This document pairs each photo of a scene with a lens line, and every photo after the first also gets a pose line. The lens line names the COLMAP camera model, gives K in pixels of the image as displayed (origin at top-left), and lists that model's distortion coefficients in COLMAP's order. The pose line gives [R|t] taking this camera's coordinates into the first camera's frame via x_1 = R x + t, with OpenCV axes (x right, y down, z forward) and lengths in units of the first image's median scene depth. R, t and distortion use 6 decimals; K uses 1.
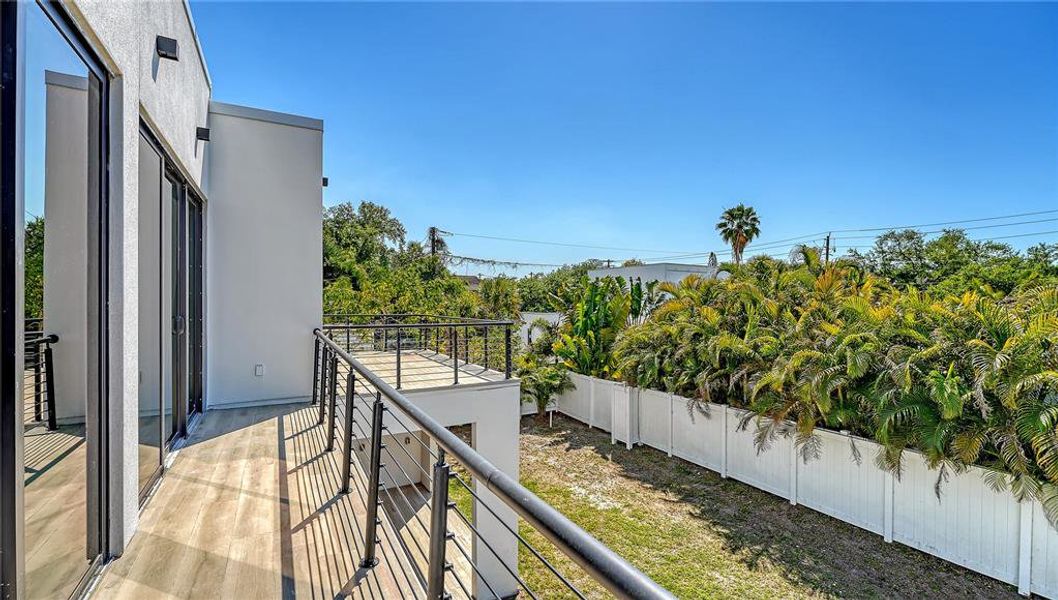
lens RADIAL K [[455.2, 0, 529.0], [0, 455.2, 300.0], [0, 0, 1]] dist [-0.009500, -0.003709]
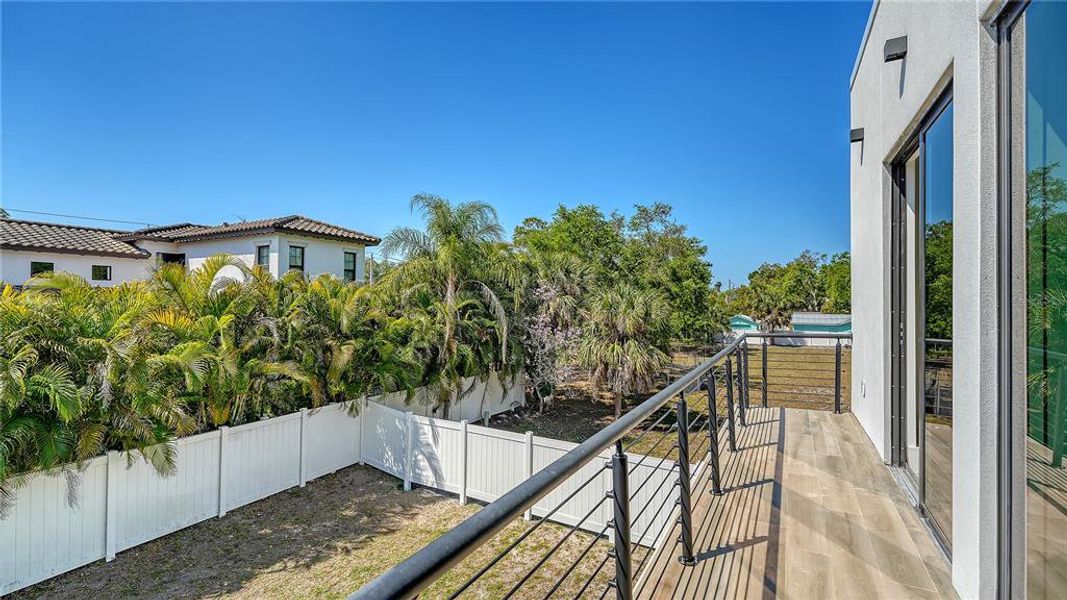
lens RADIAL K [[454.6, 0, 533.5], [0, 454.6, 300.0], [0, 0, 1]] dist [-0.001267, -0.000353]
pose [[-0.520258, -0.009889, 0.853952, -1.079748], [-0.013507, 0.999903, 0.003351, -0.003500], [-0.853902, -0.009791, -0.520341, 1.920339]]
